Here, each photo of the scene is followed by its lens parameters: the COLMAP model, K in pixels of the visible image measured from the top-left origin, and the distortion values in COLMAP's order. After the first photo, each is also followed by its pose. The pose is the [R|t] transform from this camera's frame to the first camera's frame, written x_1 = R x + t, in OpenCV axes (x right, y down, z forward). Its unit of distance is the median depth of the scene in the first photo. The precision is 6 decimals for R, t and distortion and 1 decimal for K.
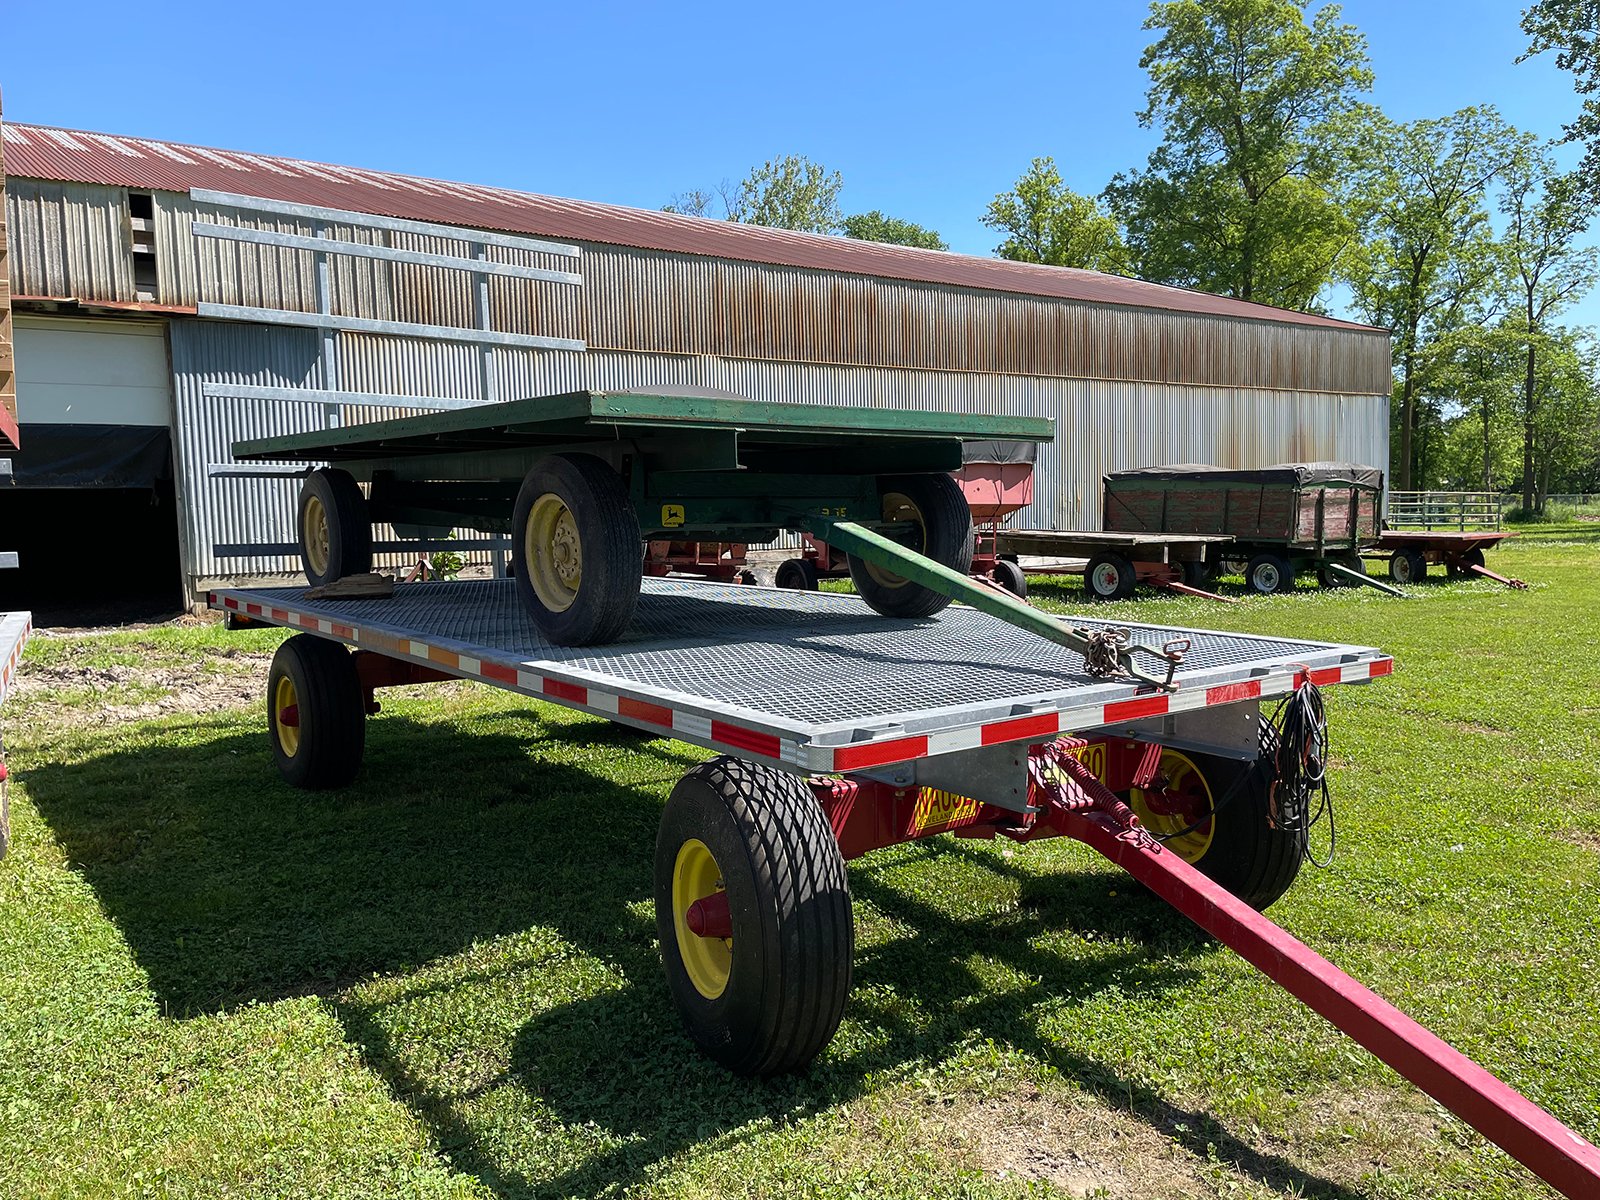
lens RADIAL K [[1189.6, 0, 800.0], [0, 1189.6, 600.0], [0, 0, 1]] dist [0.072507, -0.116856]
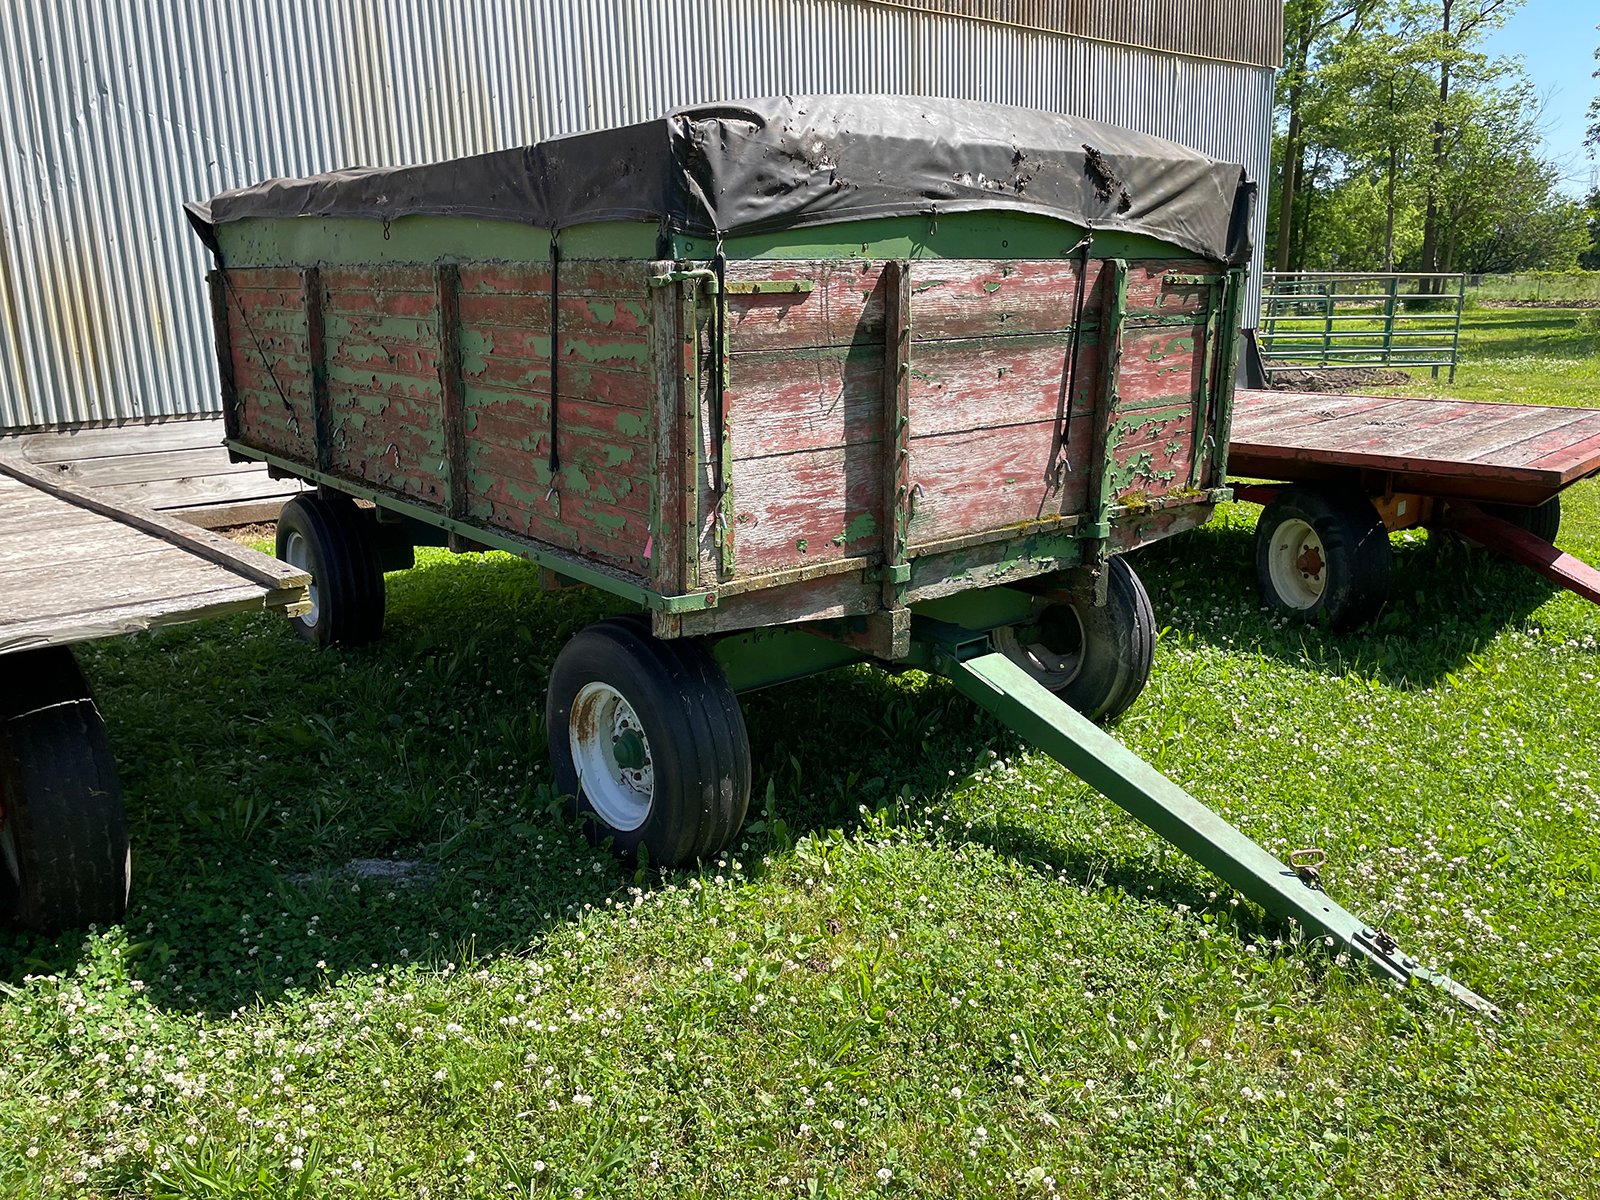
lens RADIAL K [[1222.2, 0, 800.0], [0, 1222.2, 600.0], [0, 0, 1]] dist [0.107316, -0.134100]
pose [[0.993965, -0.029194, 0.105744, 0.147212], [0.011206, 0.985918, 0.166855, -0.027329], [-0.109126, -0.164663, 0.980295, 0.302040]]
